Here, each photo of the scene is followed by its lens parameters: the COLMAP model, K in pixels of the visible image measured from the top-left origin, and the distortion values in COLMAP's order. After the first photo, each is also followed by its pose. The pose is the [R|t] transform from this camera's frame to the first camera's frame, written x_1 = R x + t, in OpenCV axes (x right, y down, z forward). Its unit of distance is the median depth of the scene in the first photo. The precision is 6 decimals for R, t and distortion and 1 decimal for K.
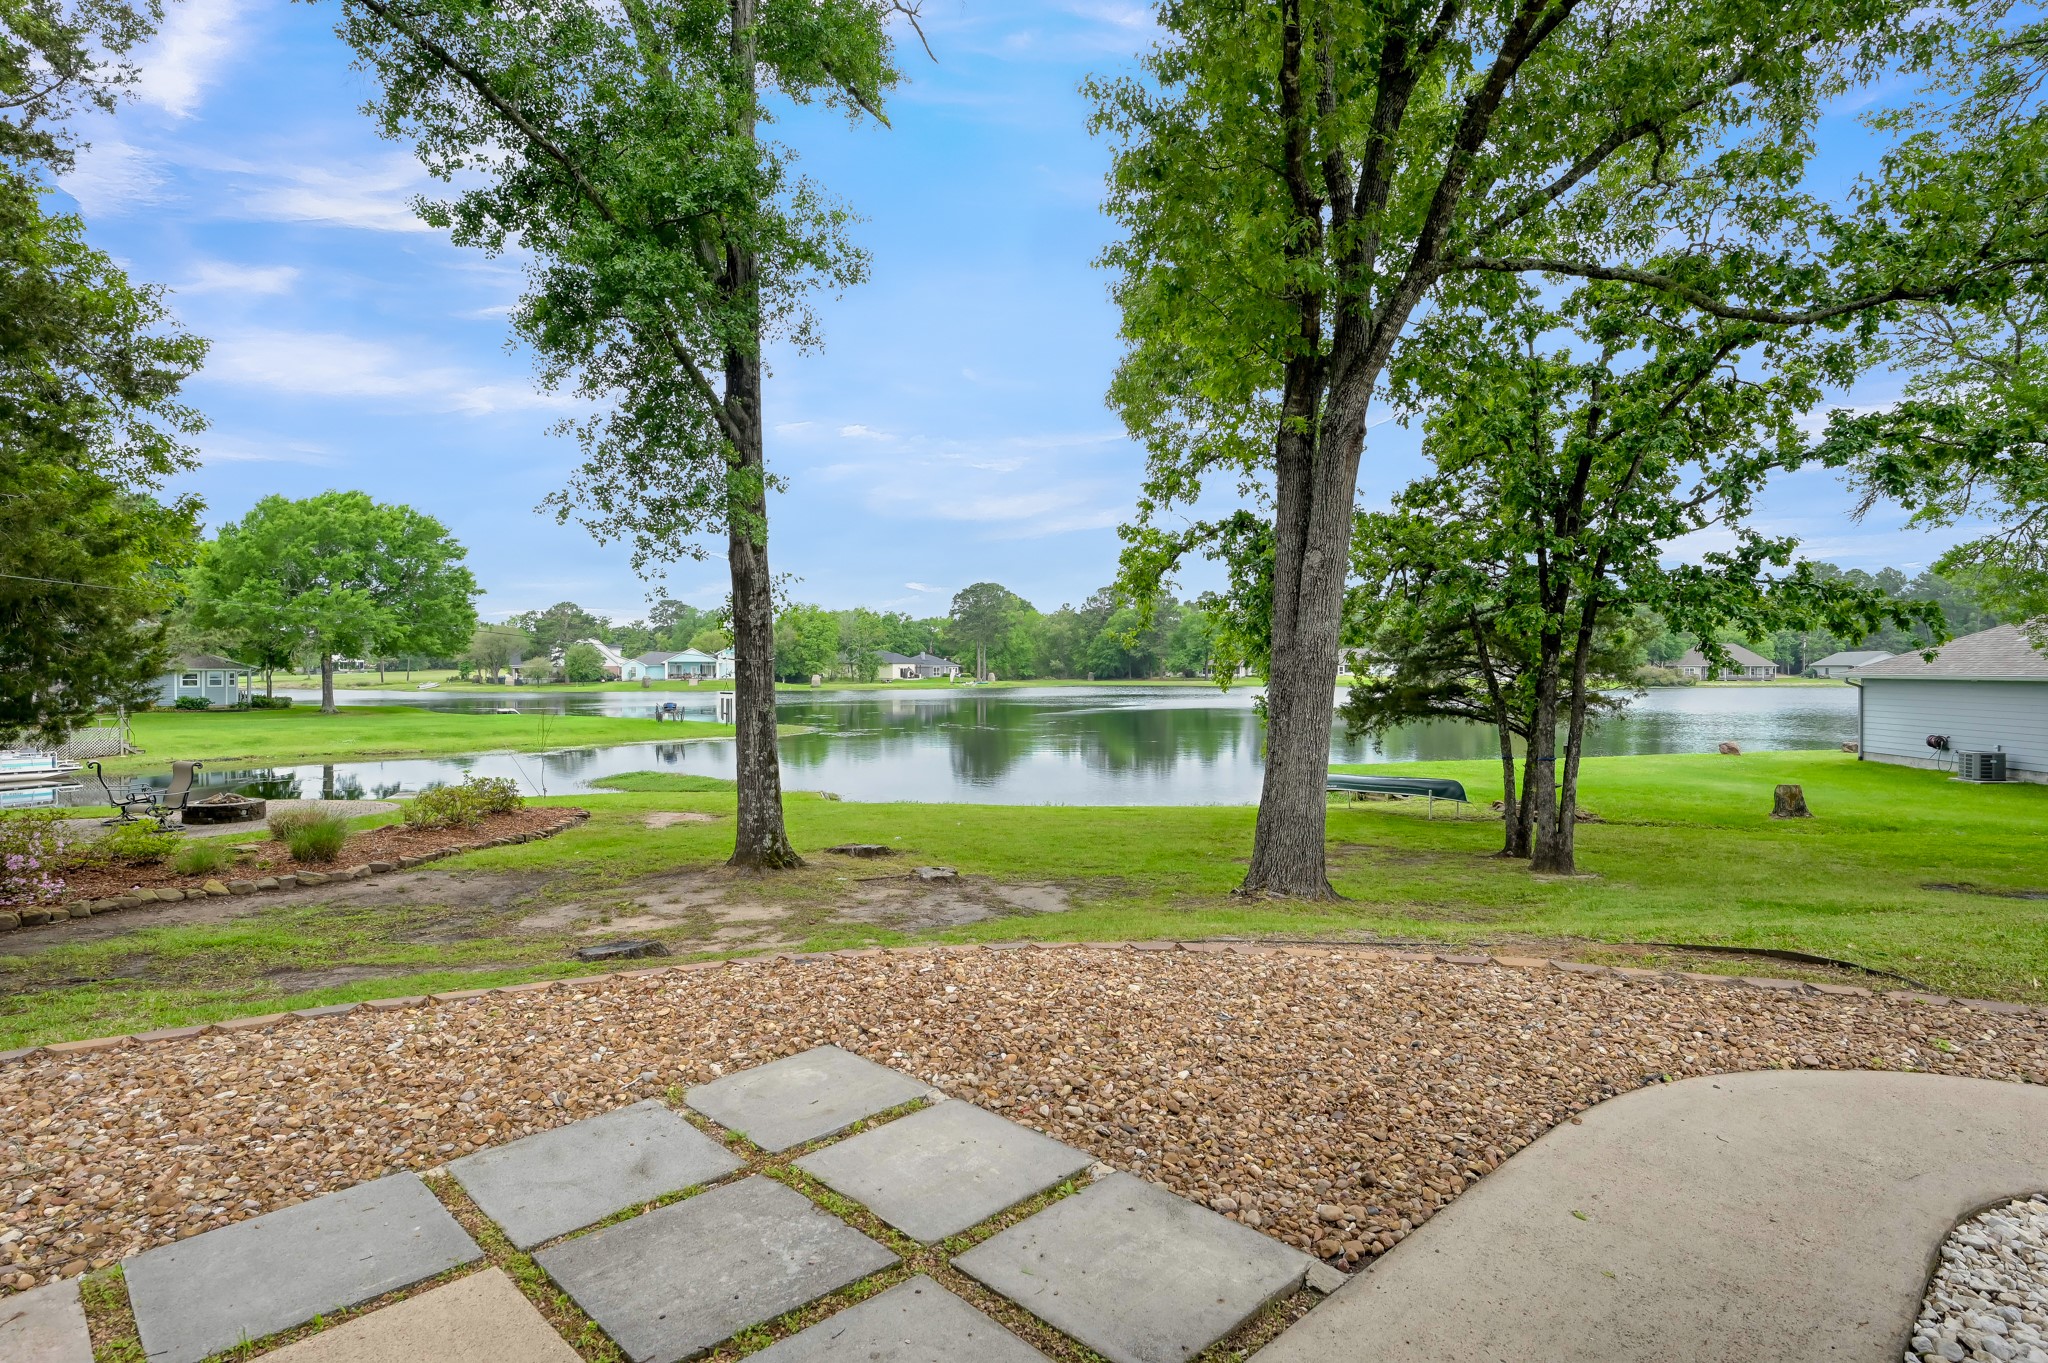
lens RADIAL K [[1104.8, 0, 1024.0], [0, 1104.8, 681.5], [0, 0, 1]] dist [0.000869, 0.000395]
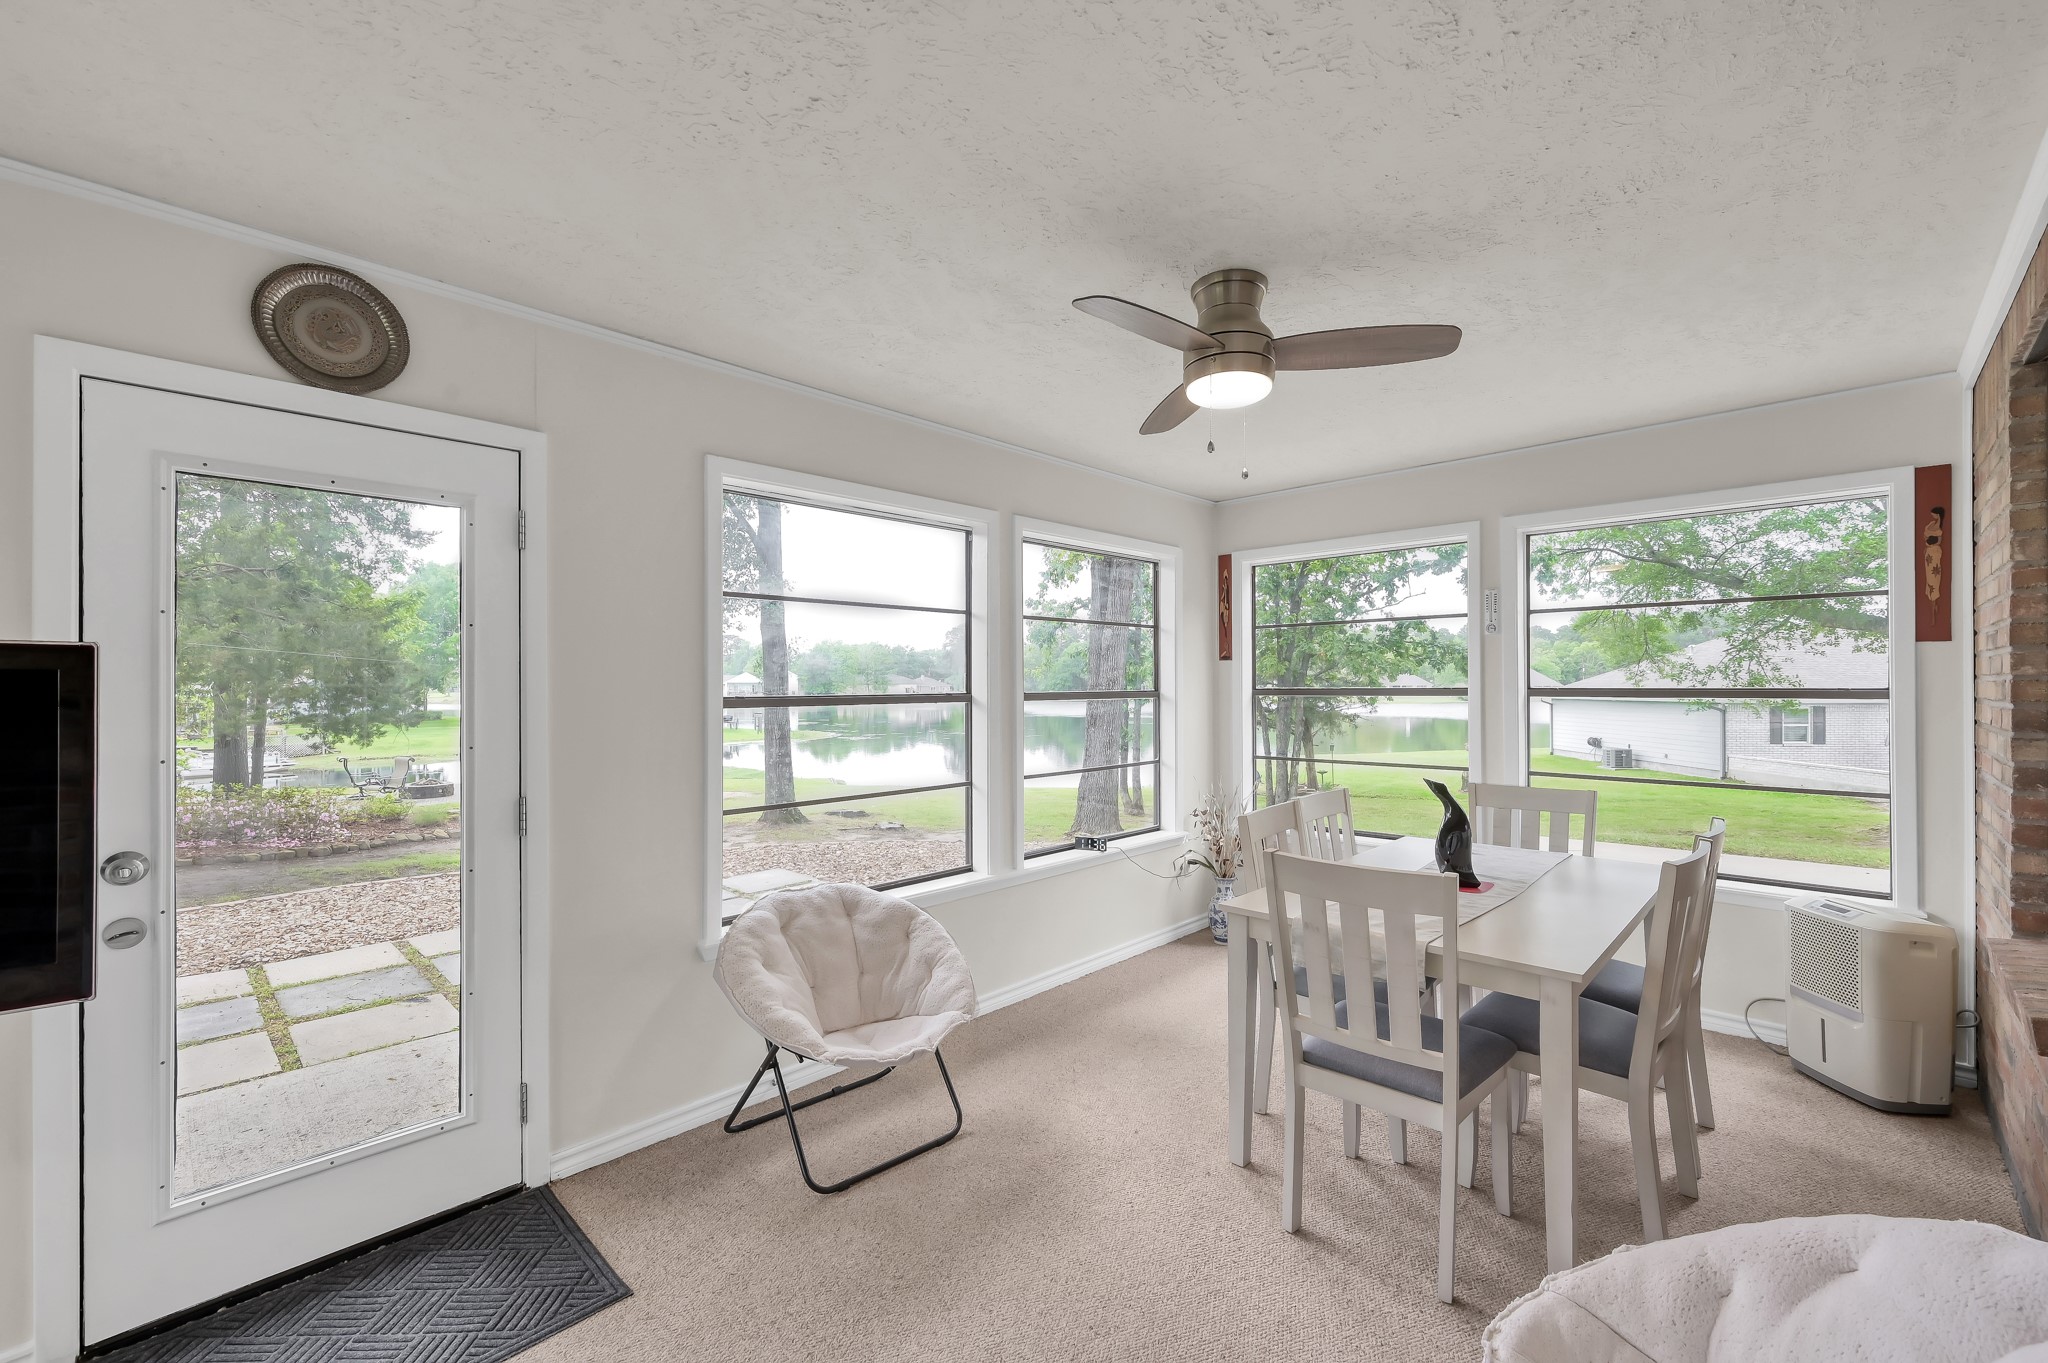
lens RADIAL K [[844.3, 0, 1024.0], [0, 844.3, 681.5], [0, 0, 1]] dist [-0.001632, -0.000152]
pose [[0.999679, -0.000376, 0.025352, 0.047361], [0.000848, 0.999826, -0.018618, -0.006805], [-0.025341, 0.018633, 0.999505, -0.130396]]
